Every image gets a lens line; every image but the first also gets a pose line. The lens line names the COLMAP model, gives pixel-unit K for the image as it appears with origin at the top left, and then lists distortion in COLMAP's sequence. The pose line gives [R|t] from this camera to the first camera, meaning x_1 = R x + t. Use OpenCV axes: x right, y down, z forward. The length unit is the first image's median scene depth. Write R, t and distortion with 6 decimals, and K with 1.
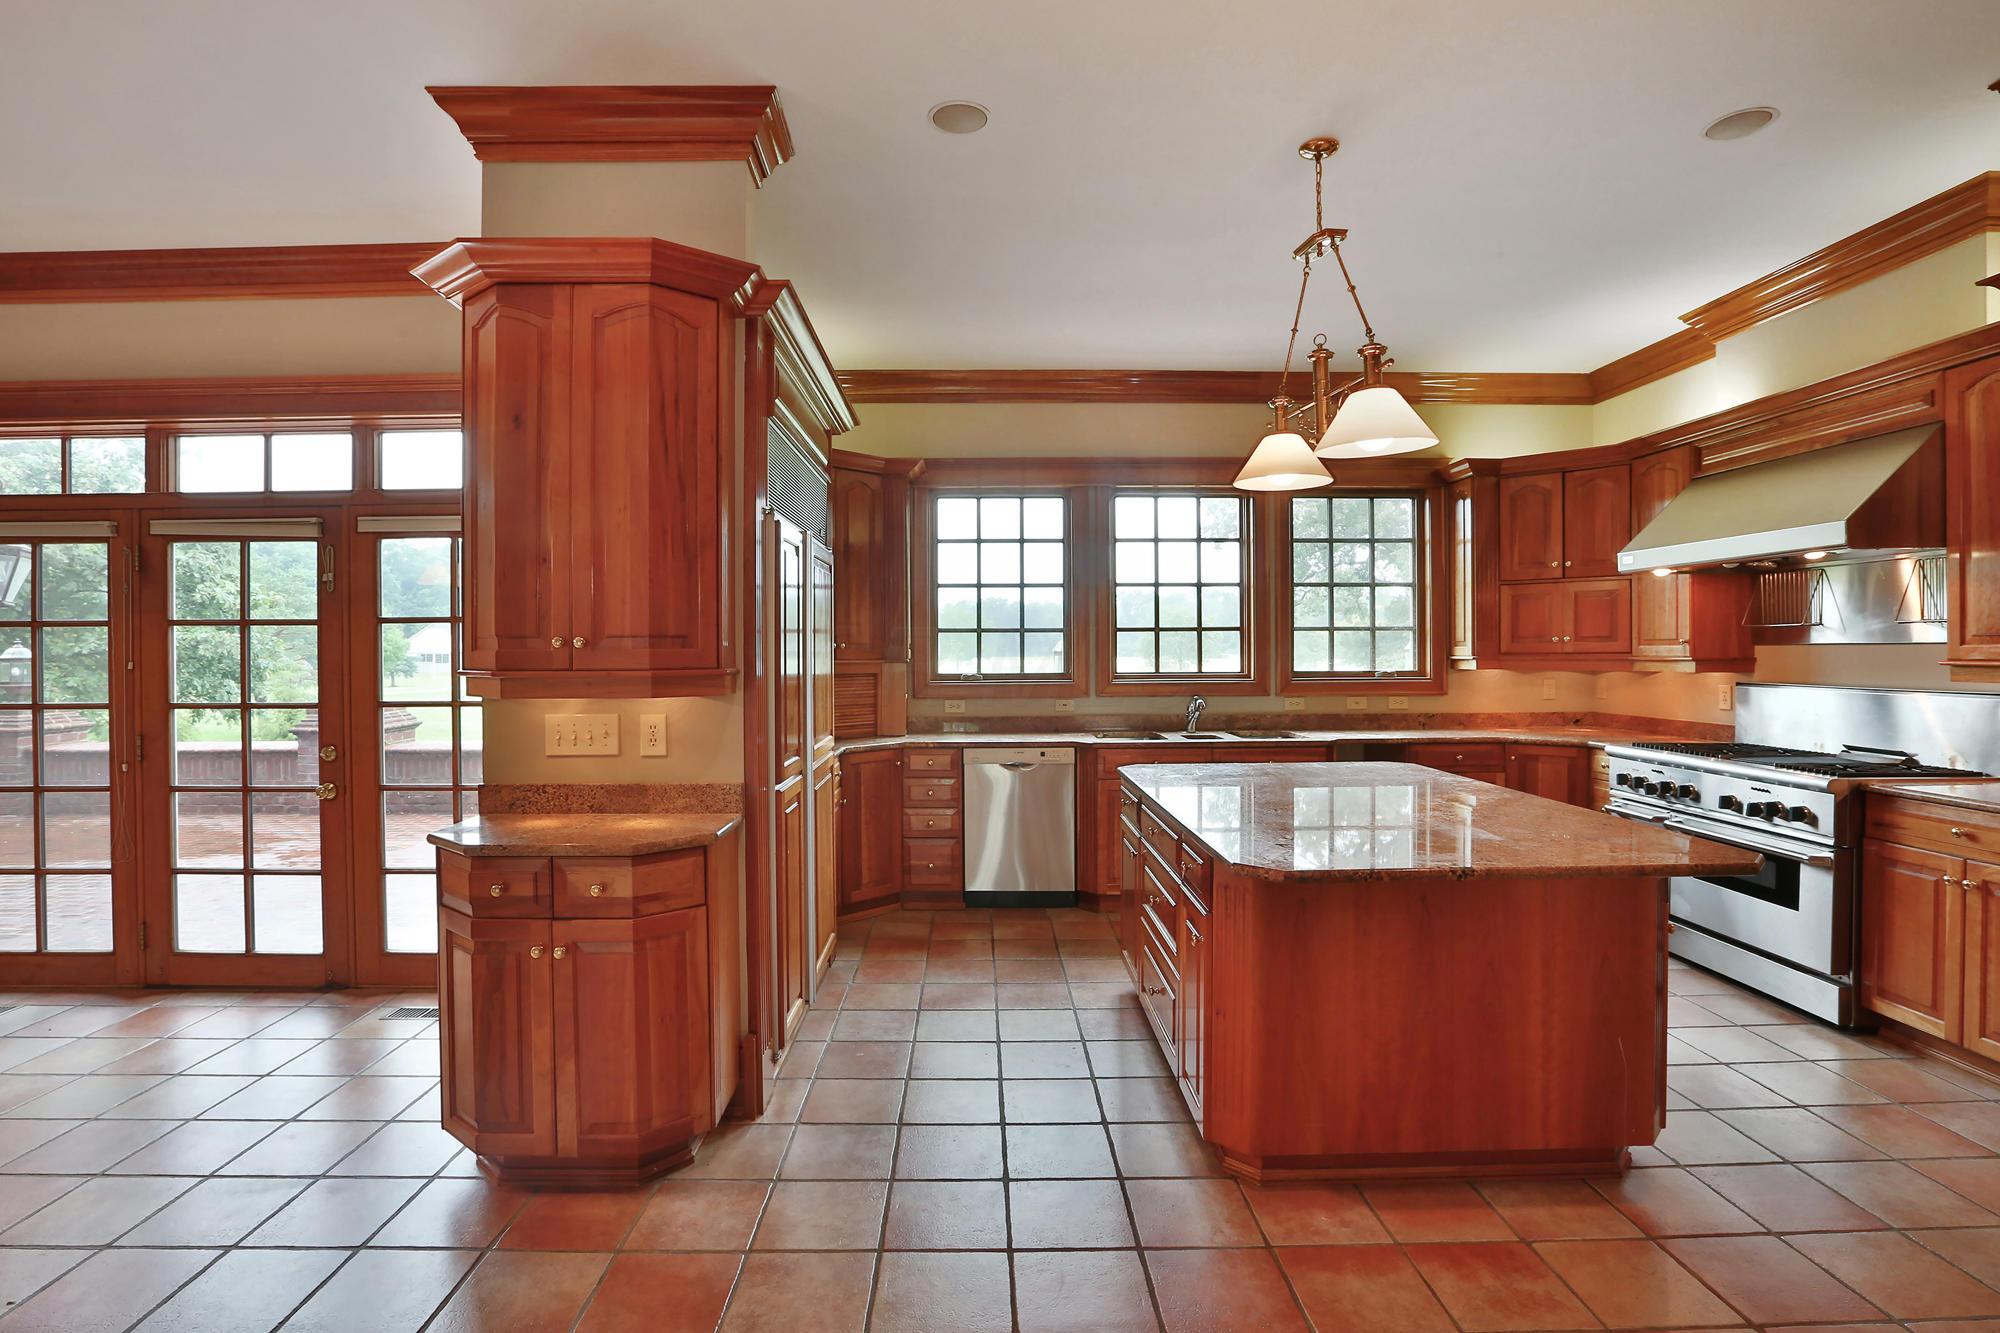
lens RADIAL K [[952.7, 0, 994.6], [0, 952.7, 654.0], [0, 0, 1]] dist [-0.038203, 0.008194]
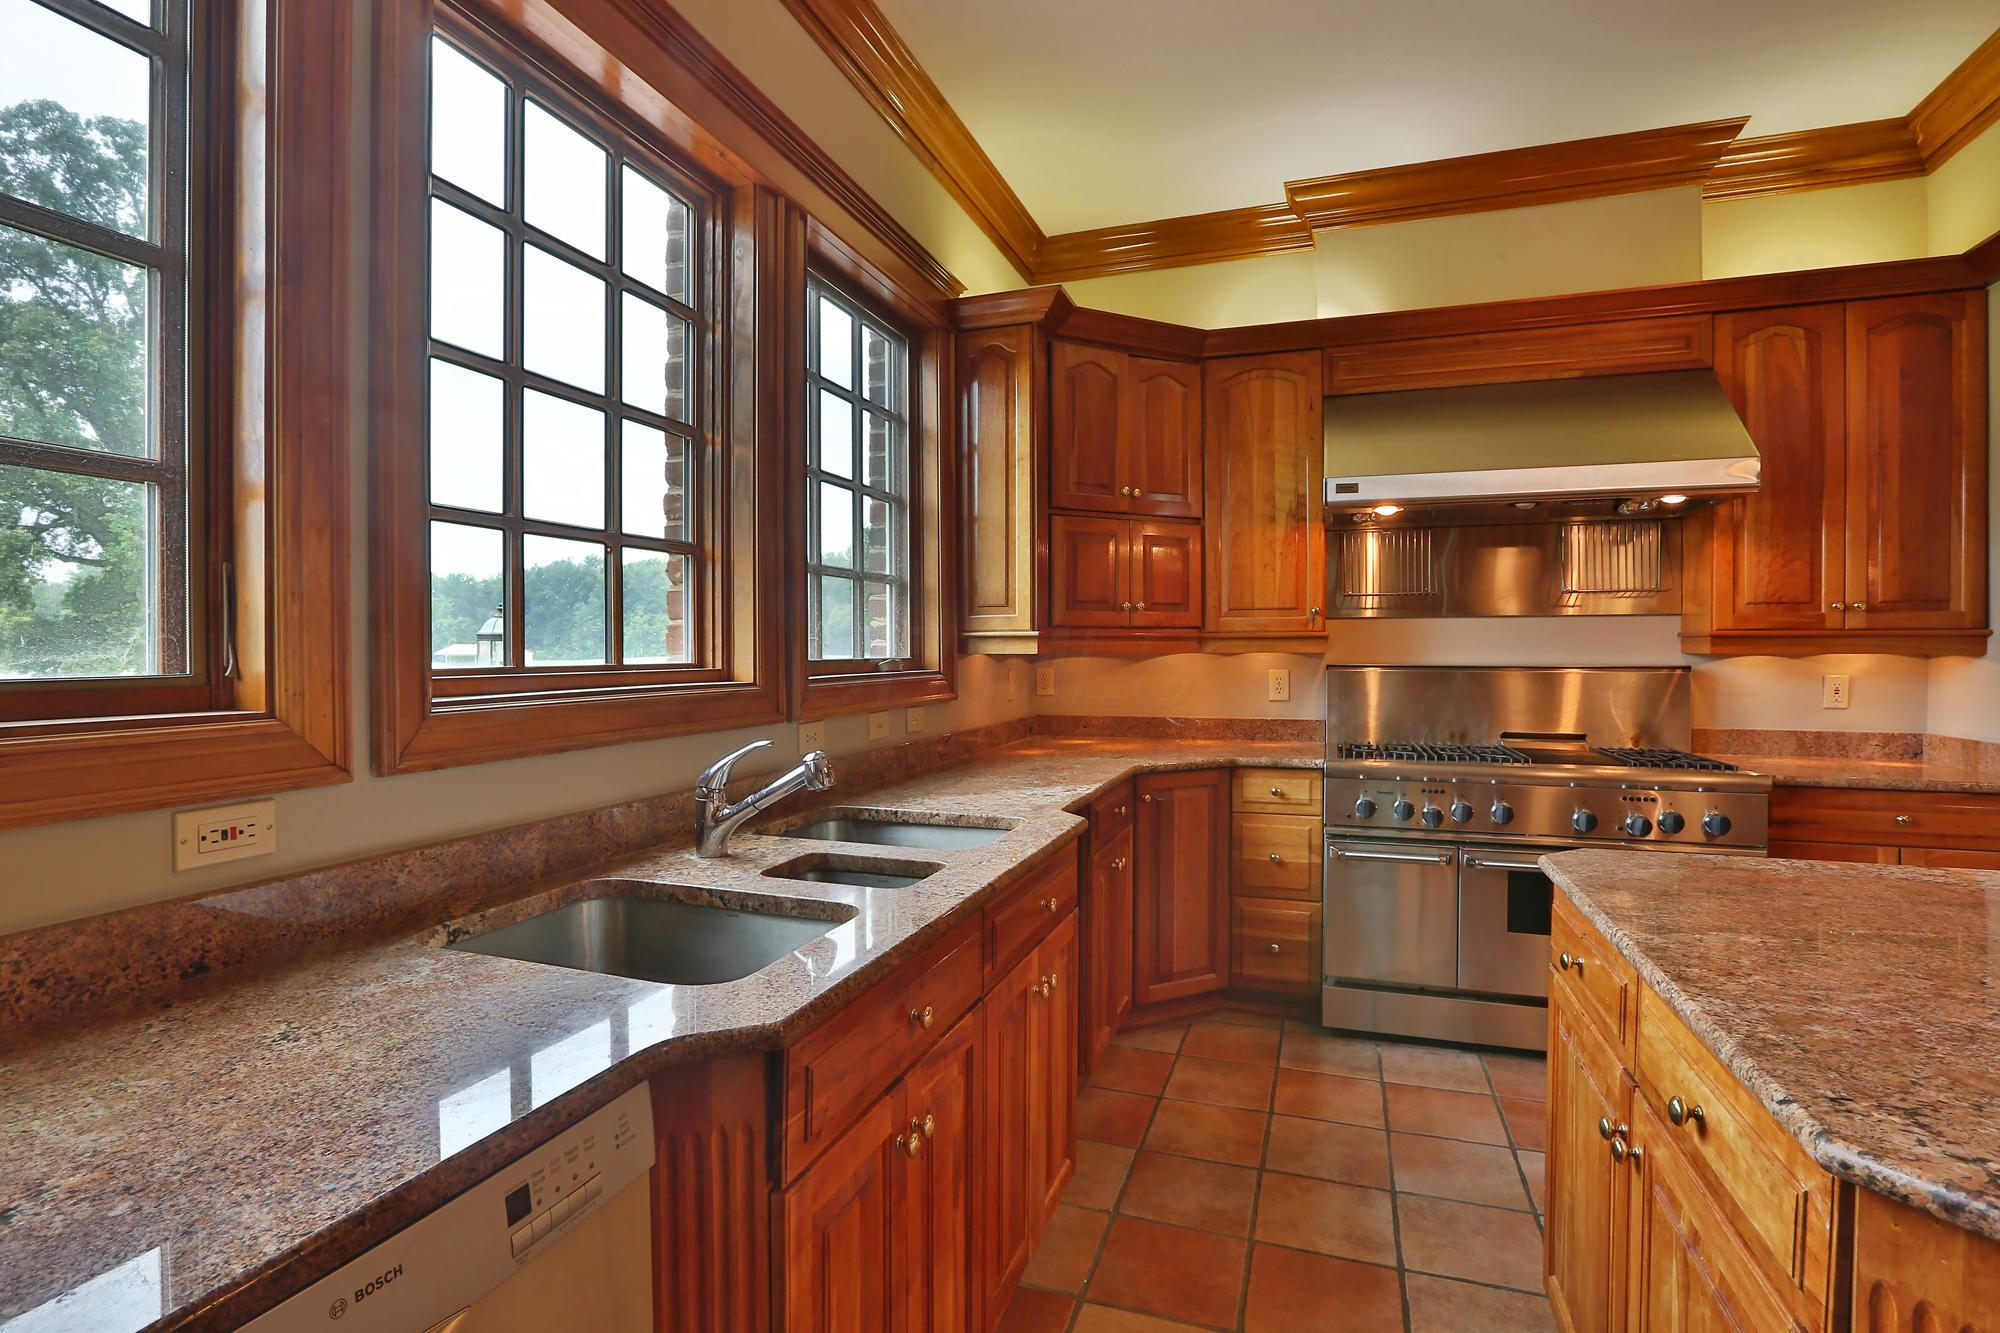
lens RADIAL K [[952.7, 0, 997.6], [0, 952.7, 652.4], [0, 0, 1]] dist [-0.038203, 0.008194]
pose [[0.358458, 0.001009, 0.933545, -0.054425], [0.003921, 0.999989, -0.002586, 0.017988], [-0.933538, 0.004587, 0.358450, 0.851679]]
